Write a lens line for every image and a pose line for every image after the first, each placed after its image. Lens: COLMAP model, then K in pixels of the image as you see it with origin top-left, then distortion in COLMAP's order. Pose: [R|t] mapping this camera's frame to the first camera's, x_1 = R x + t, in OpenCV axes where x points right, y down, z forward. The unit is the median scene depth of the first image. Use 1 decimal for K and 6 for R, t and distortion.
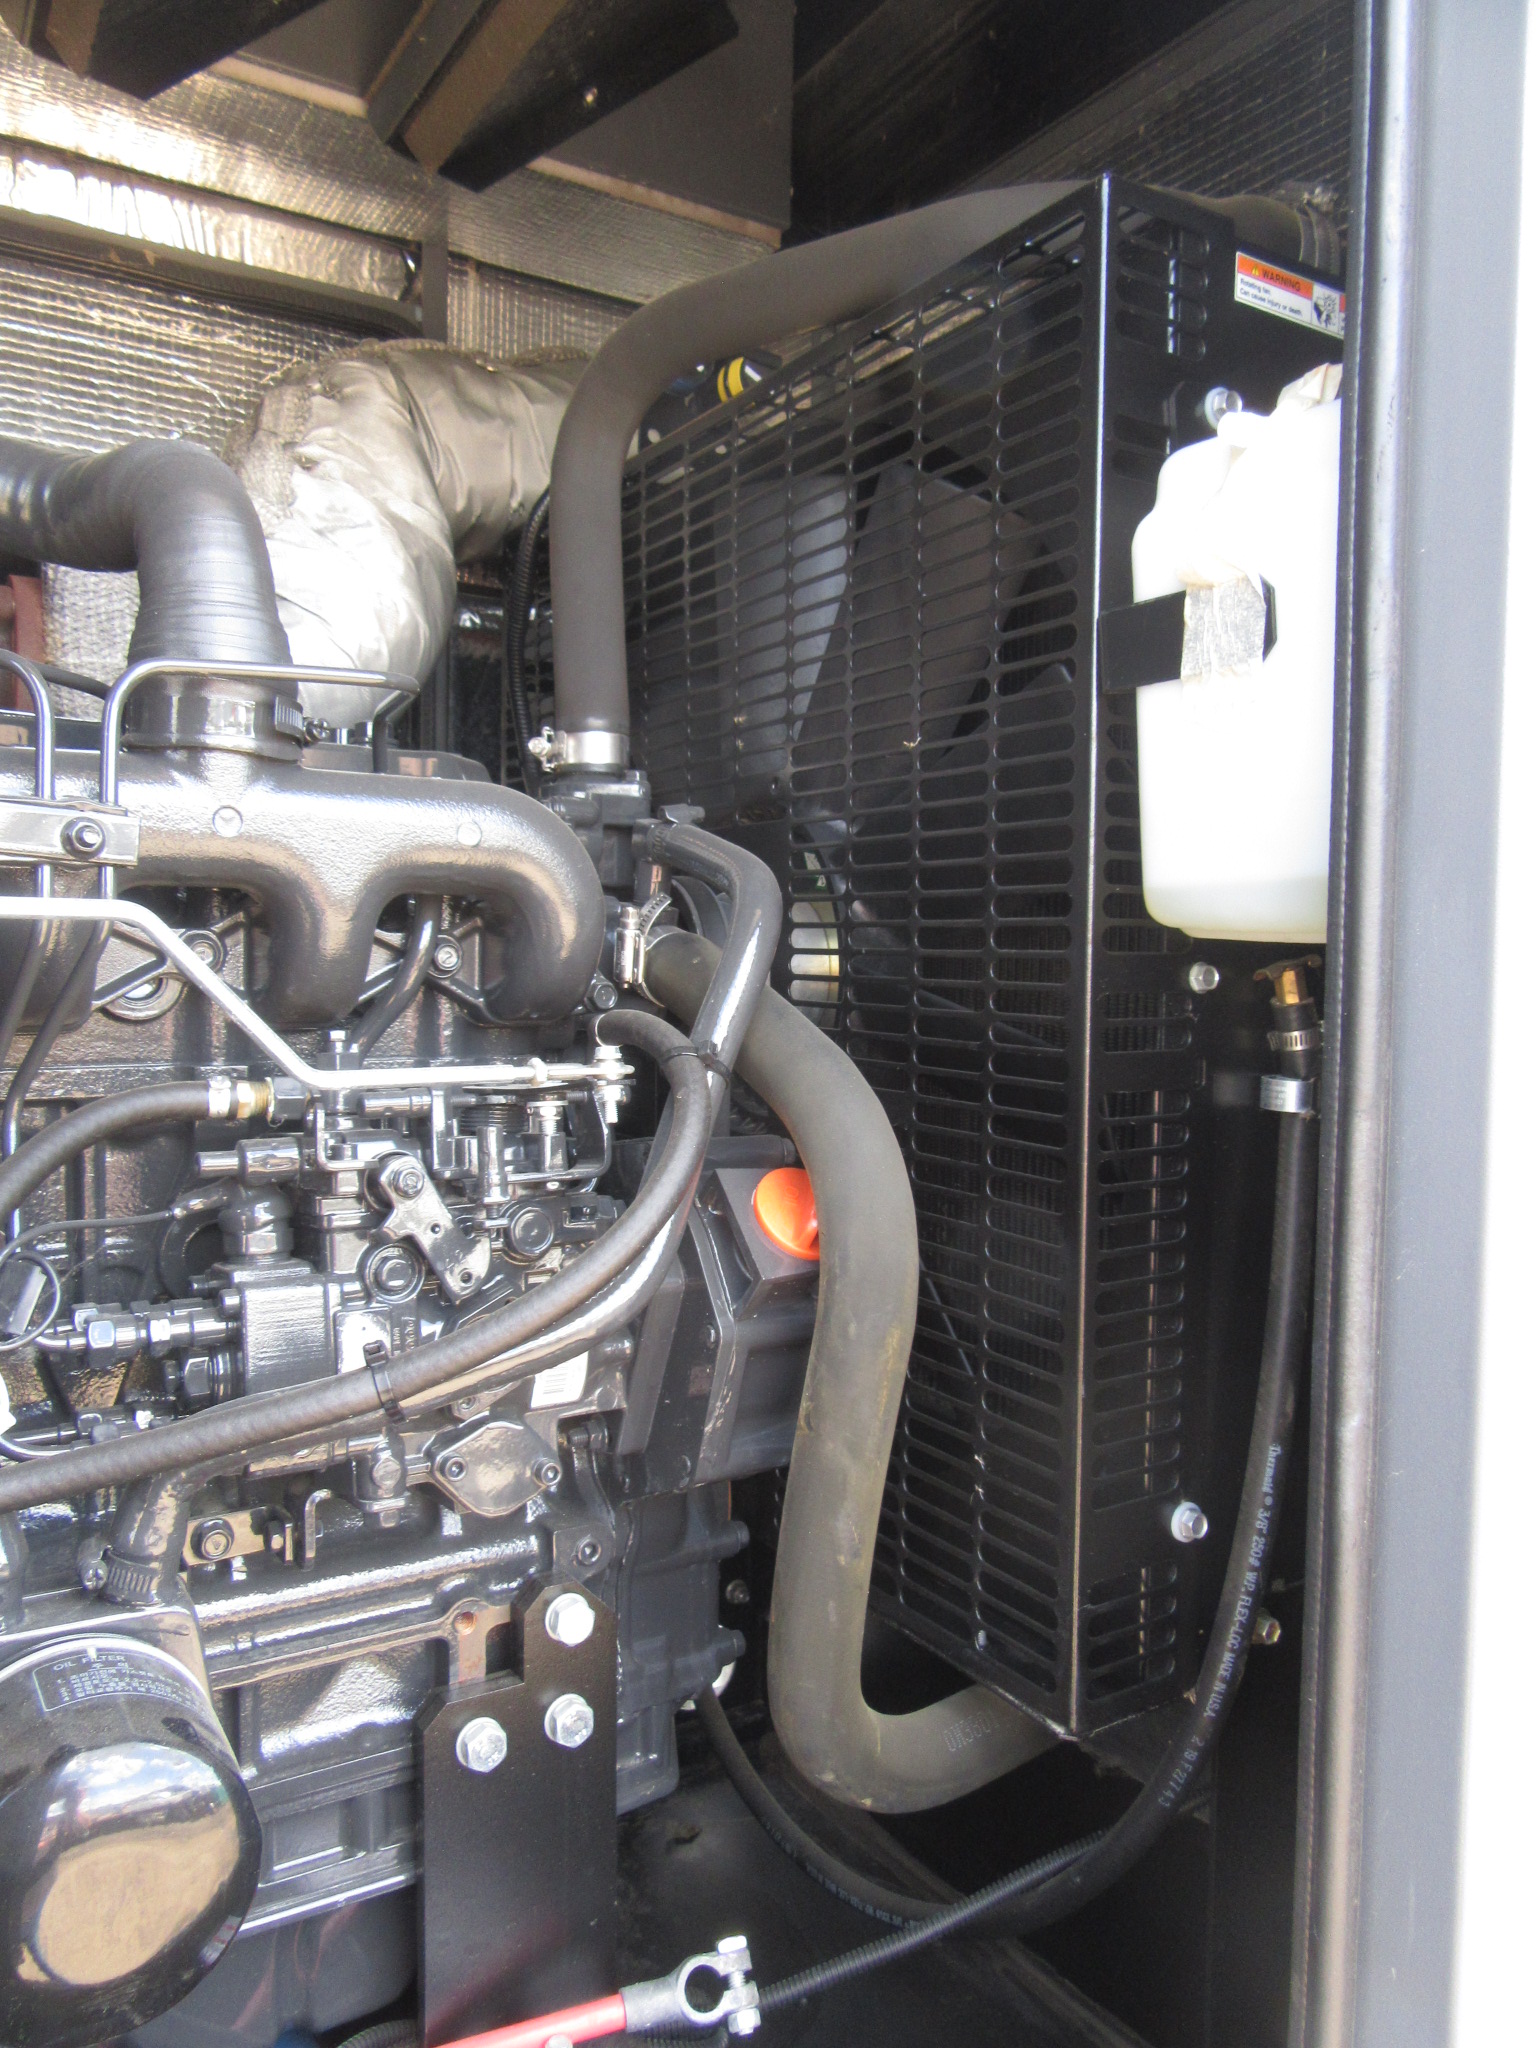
lens RADIAL K [[1509.1, 0, 768.8], [0, 1509.1, 1008.7], [0, 0, 1]] dist [-0.017155, 0.008098]
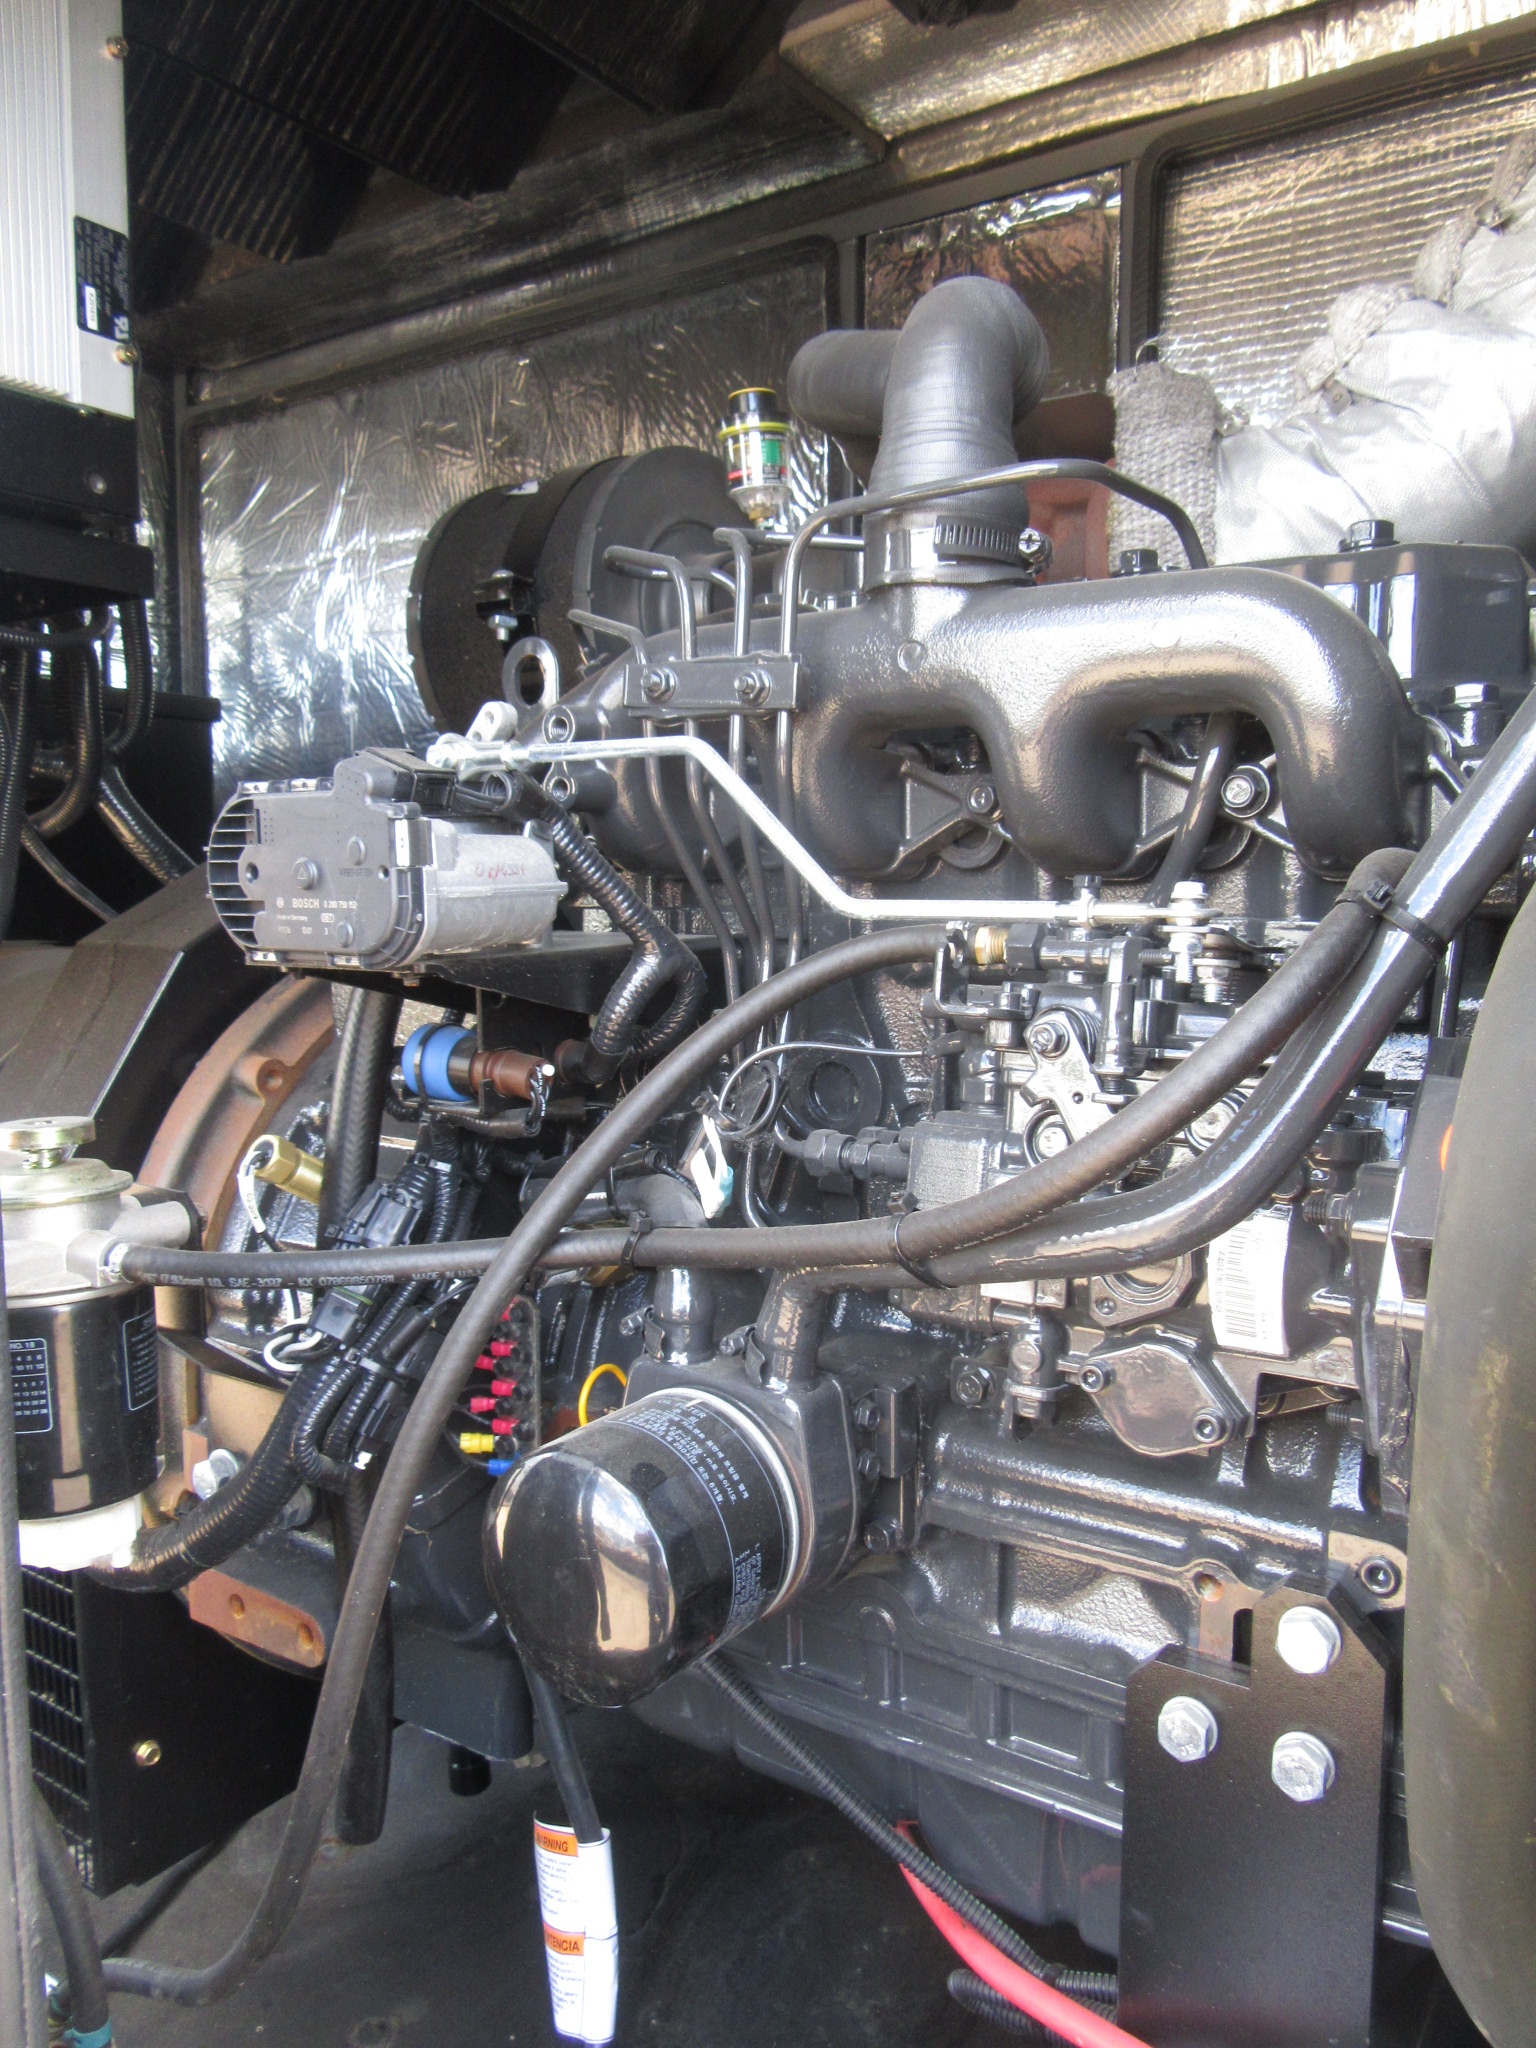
lens RADIAL K [[1509.1, 0, 778.4], [0, 1509.1, 1026.1], [0, 0, 1]] dist [-0.017155, 0.008098]
pose [[0.403362, 0.078439, -0.911672, 0.449486], [-0.036849, 0.996903, 0.069469, 0.046039], [0.914298, 0.005574, 0.405003, 0.442404]]
